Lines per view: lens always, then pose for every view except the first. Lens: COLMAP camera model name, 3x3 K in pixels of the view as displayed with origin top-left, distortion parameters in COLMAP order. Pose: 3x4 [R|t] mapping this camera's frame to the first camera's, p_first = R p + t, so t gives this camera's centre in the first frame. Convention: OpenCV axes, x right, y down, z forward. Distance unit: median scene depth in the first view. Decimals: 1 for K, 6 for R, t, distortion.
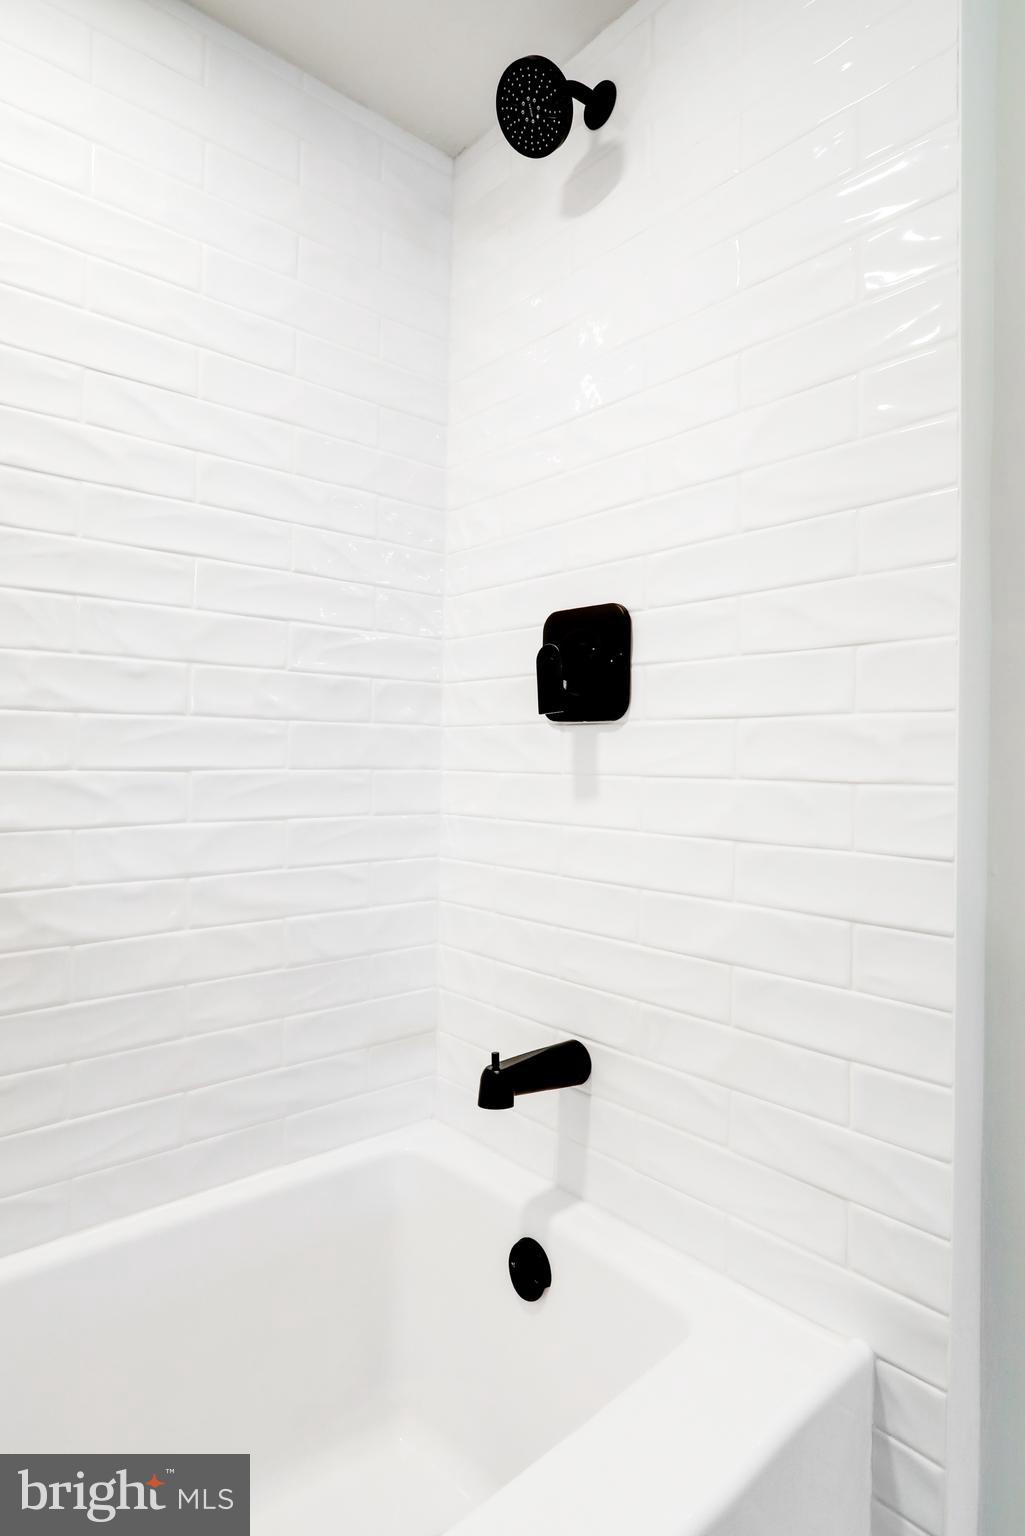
lens RADIAL K [[851.9, 0, 499.6], [0, 851.9, 743.2], [0, 0, 1]] dist [-0.001833, -0.000091]
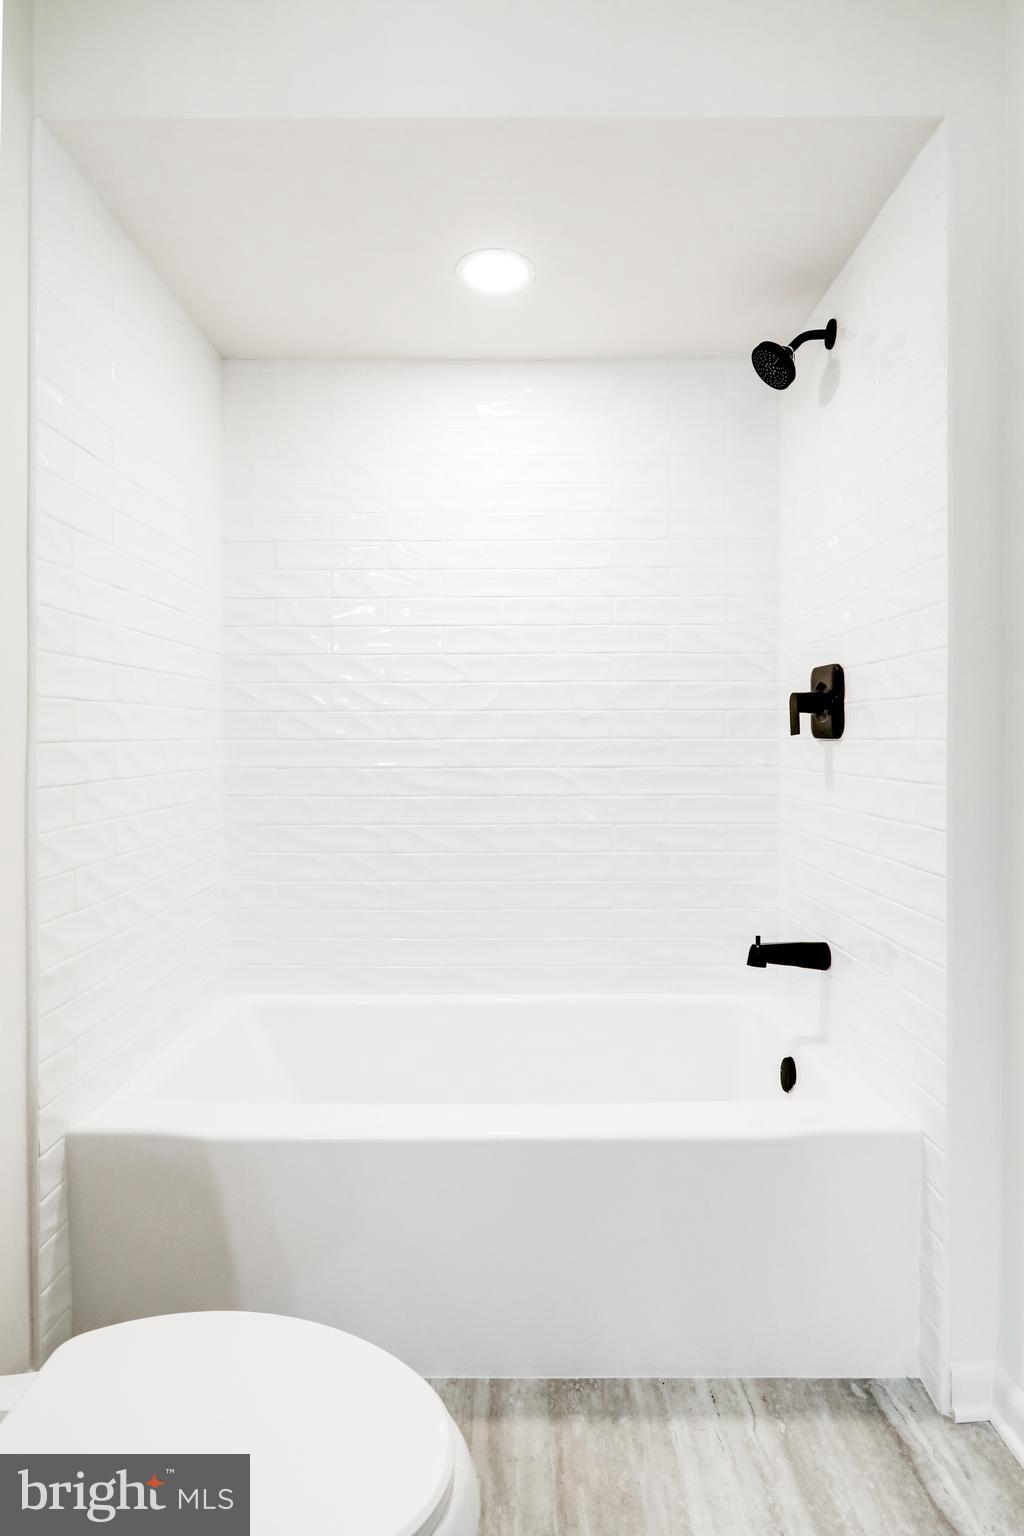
lens RADIAL K [[851.9, 0, 523.9], [0, 851.9, 738.1], [0, 0, 1]] dist [-0.001833, -0.000091]
pose [[0.756943, -0.010305, -0.653400, 0.724863], [0.019041, 0.999799, 0.006290, -0.049083], [0.653204, -0.017202, 0.756987, -0.559510]]
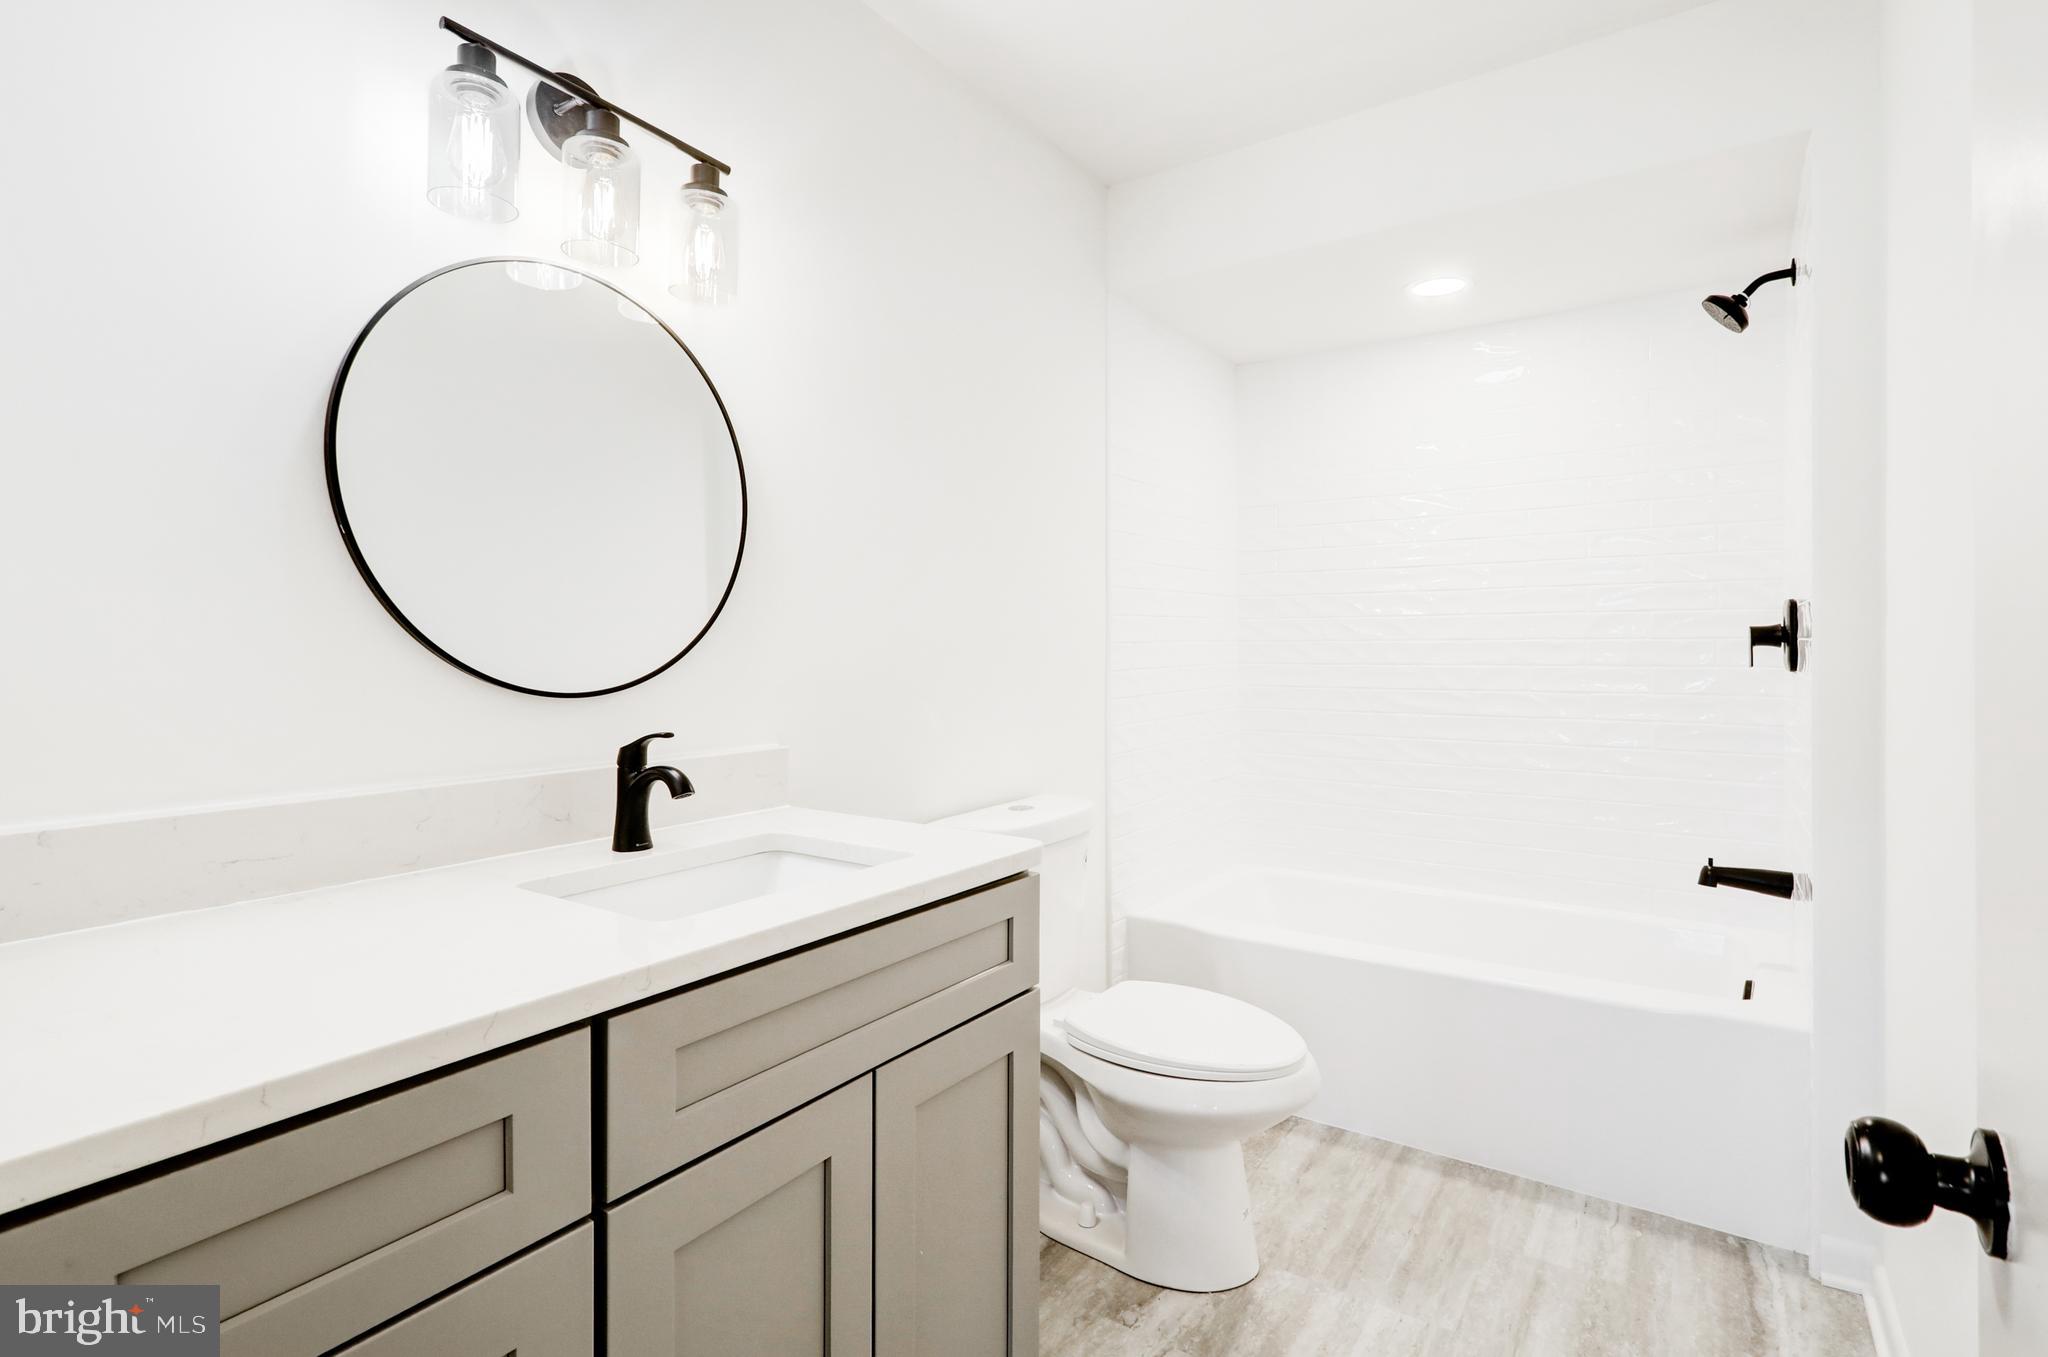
lens RADIAL K [[1000.0, 0, 1030.1], [0, 1000.0, 662.8], [0, 0, 1]] dist [-0.000961, -0.000190]
pose [[0.255617, 0.007940, -0.966745, 1.580894], [0.019233, 0.999727, 0.013297, -0.095797], [0.966587, -0.021993, 0.255395, -0.862027]]
